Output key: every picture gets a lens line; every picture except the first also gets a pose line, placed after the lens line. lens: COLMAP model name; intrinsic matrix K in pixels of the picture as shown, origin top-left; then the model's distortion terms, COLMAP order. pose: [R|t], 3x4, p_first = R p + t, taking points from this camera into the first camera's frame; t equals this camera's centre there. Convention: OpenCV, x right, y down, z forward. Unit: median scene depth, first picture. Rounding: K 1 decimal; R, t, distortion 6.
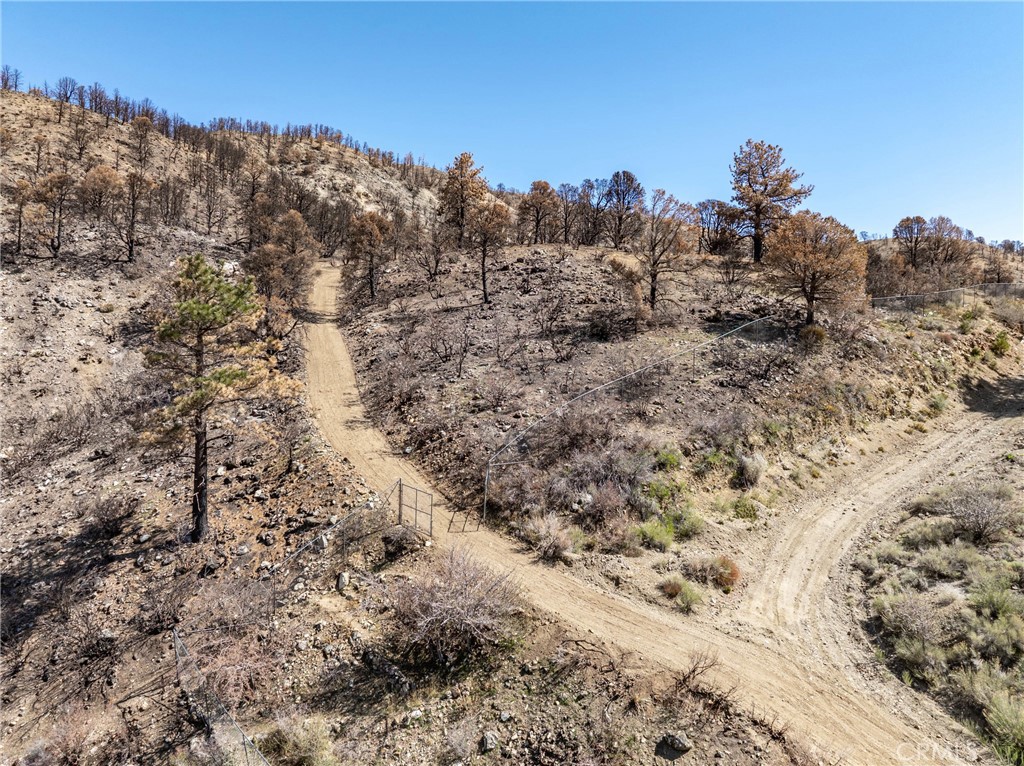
lens RADIAL K [[724.4, 0, 515.5], [0, 724.4, 385.2], [0, 0, 1]] dist [-0.053176, 0.029208]
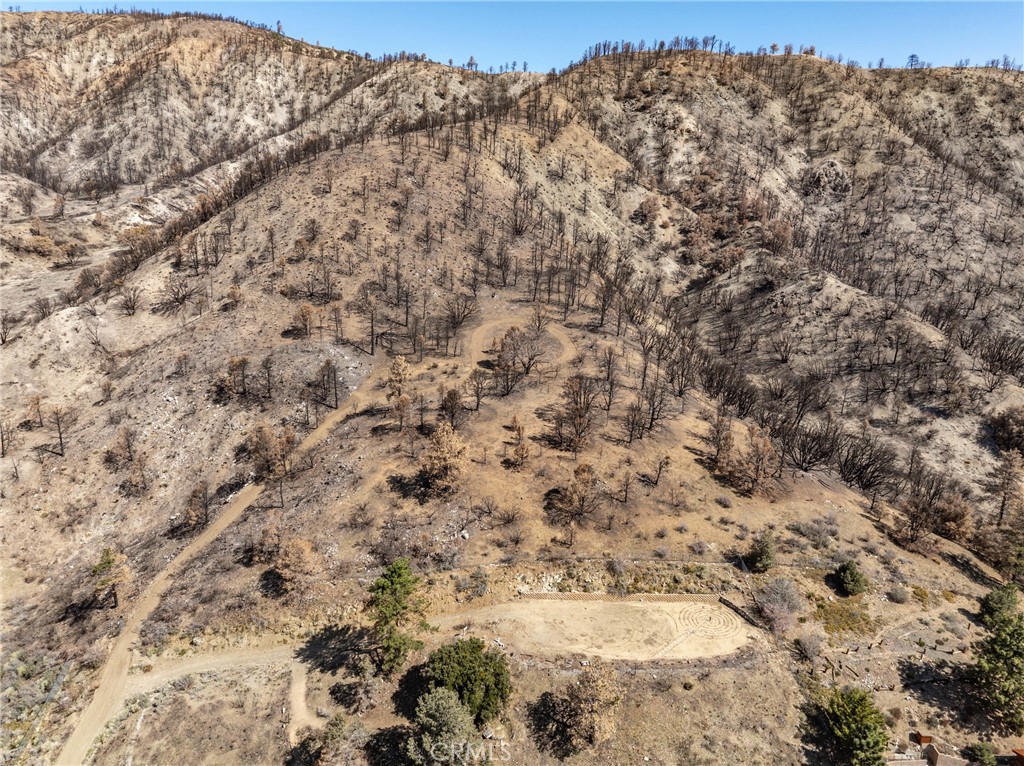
lens RADIAL K [[724.4, 0, 515.1], [0, 724.4, 379.4], [0, 0, 1]] dist [-0.053176, 0.029208]
pose [[0.784706, 0.169937, -0.596120, 3.221560], [-0.018653, 0.967725, 0.251318, -1.918642], [0.619588, -0.186091, 0.762549, -0.434673]]
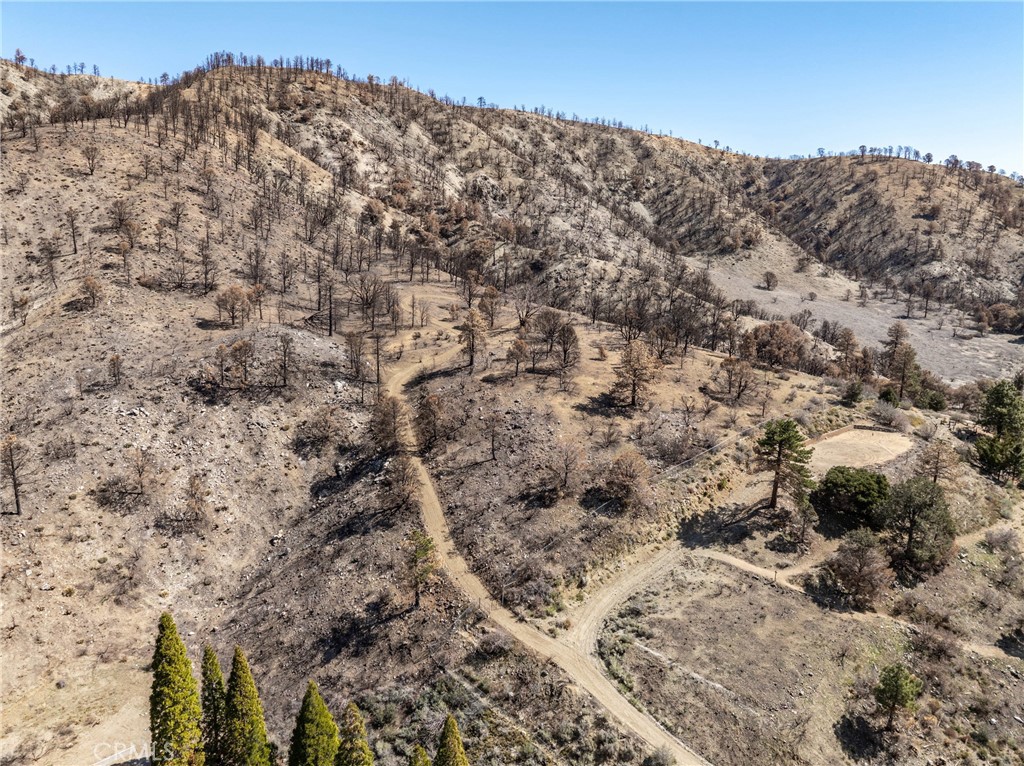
lens RADIAL K [[724.4, 0, 518.7], [0, 724.4, 385.2], [0, 0, 1]] dist [-0.053176, 0.029208]
pose [[0.999379, -0.003178, 0.035107, -0.069599], [-0.003628, 0.981366, 0.192111, -1.268305], [-0.035063, -0.192119, 0.980745, -1.839443]]
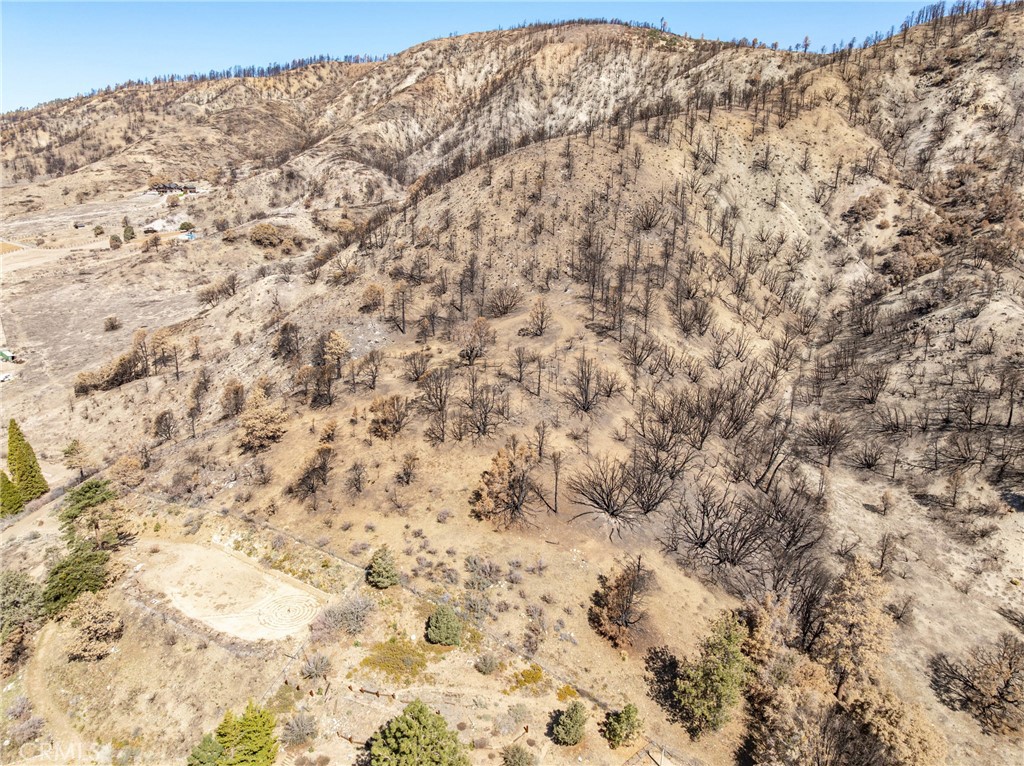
lens RADIAL K [[724.4, 0, 517.6], [0, 724.4, 378.7], [0, 0, 1]] dist [-0.053176, 0.029208]
pose [[0.313686, 0.257846, -0.913847, 5.115786], [-0.010935, 0.963341, 0.268057, -1.965792], [0.949464, -0.074093, 0.305006, 2.346084]]
